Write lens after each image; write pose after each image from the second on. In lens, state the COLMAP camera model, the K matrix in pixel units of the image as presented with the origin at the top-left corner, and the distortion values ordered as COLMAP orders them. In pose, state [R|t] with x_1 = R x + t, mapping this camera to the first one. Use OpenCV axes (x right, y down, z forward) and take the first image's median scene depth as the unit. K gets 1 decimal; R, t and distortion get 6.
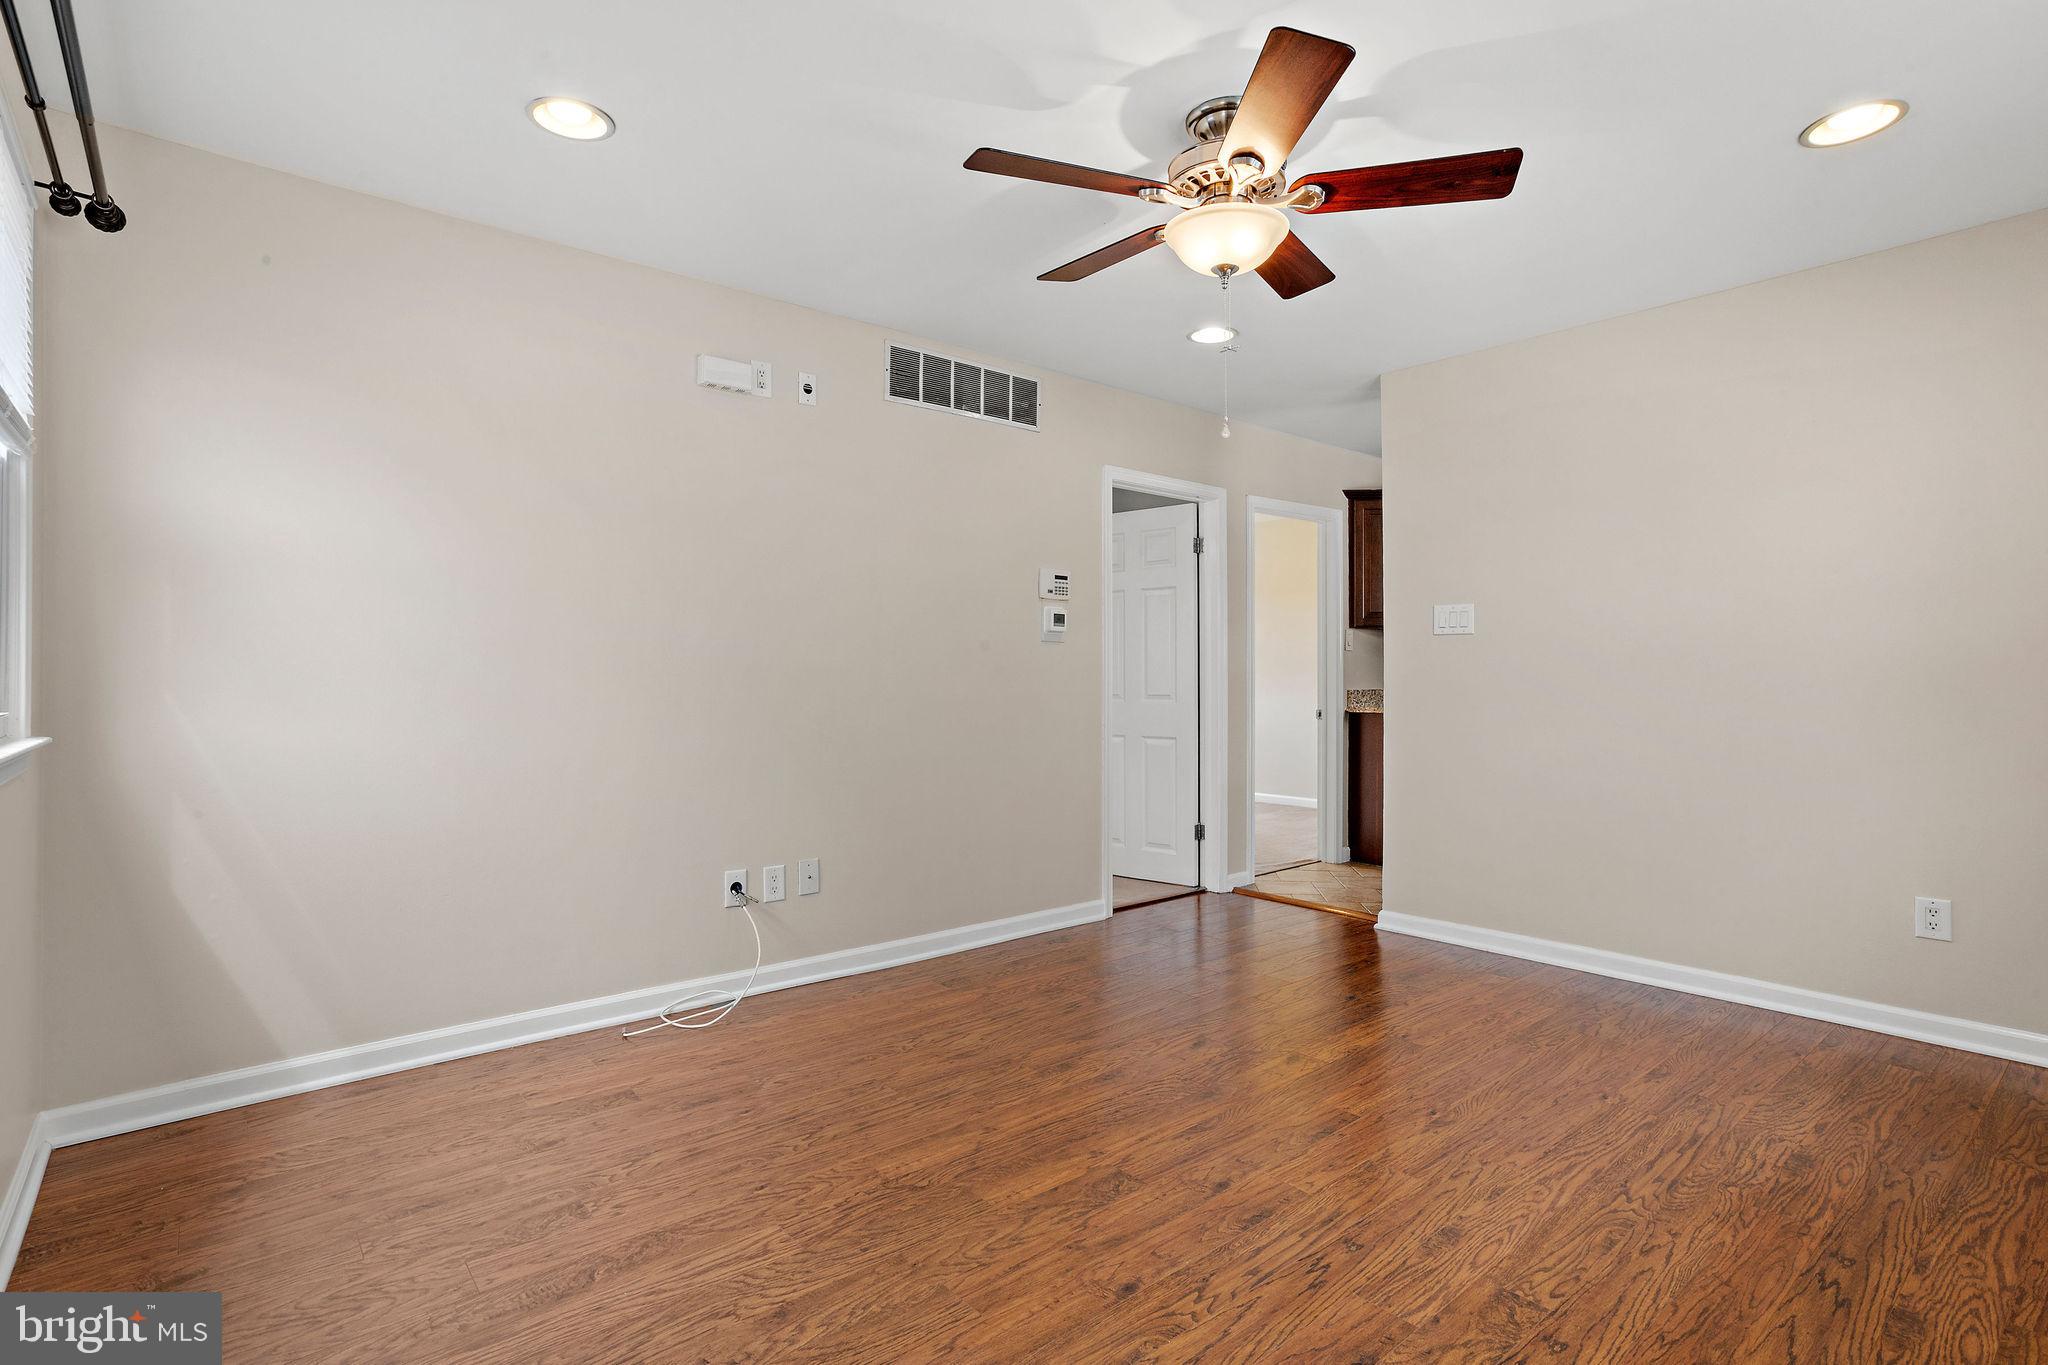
lens RADIAL K [[984.2, 0, 1007.0], [0, 984.2, 655.0], [0, 0, 1]] dist [-0.040275, 0.025724]
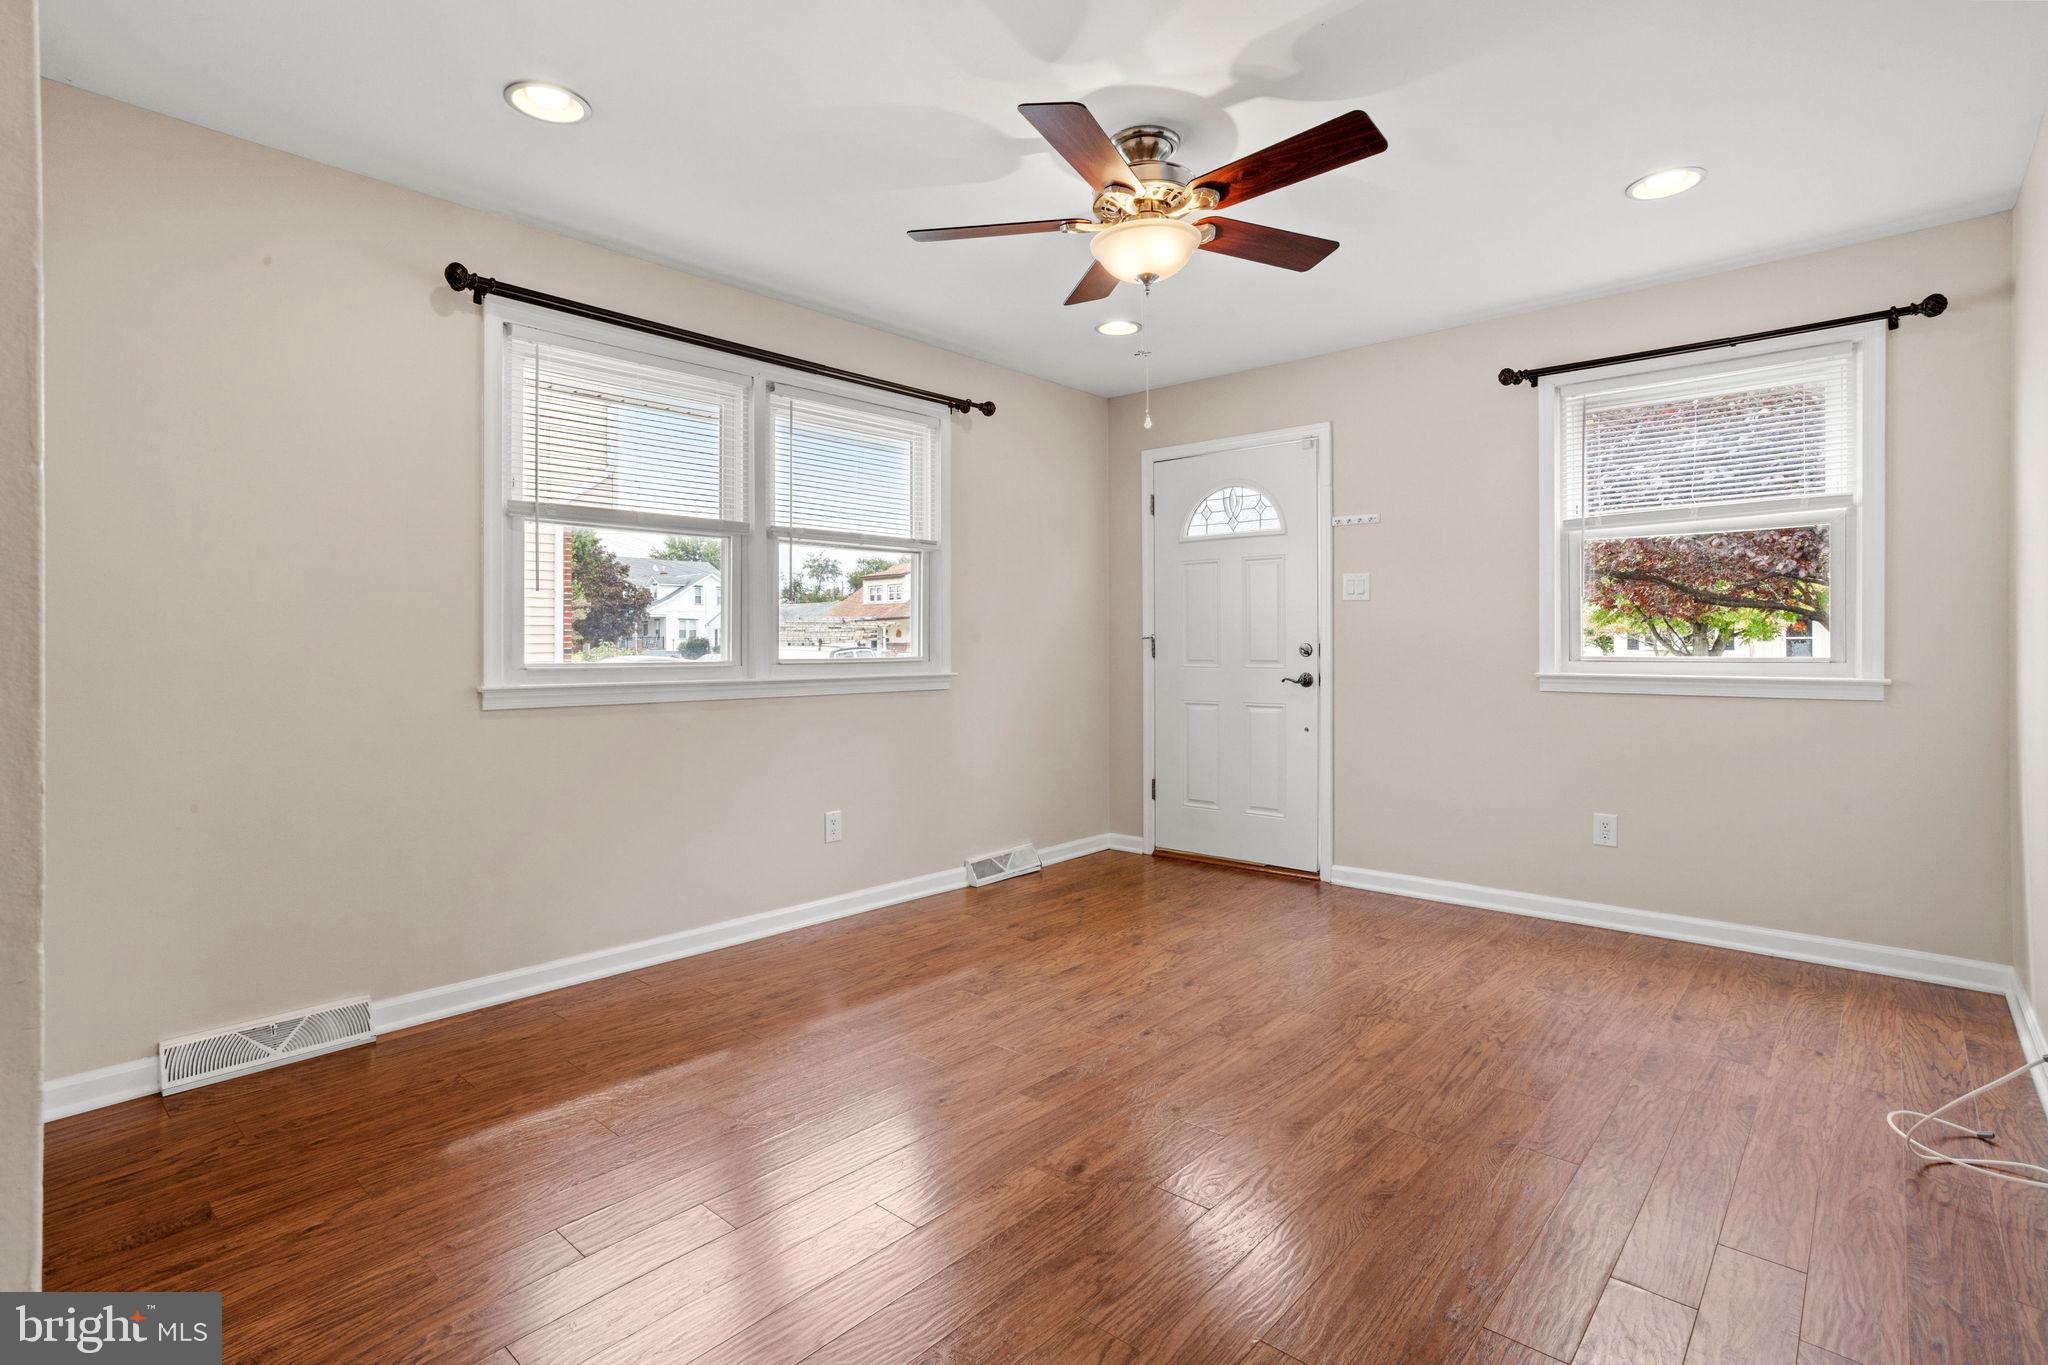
lens RADIAL K [[984.2, 0, 1007.0], [0, 984.2, 655.0], [0, 0, 1]] dist [-0.040275, 0.025724]
pose [[-0.989135, 0.006024, -0.146888, 0.595159], [0.007929, 0.999892, -0.012391, 0.054114], [0.146797, -0.013421, -0.989076, 2.276916]]
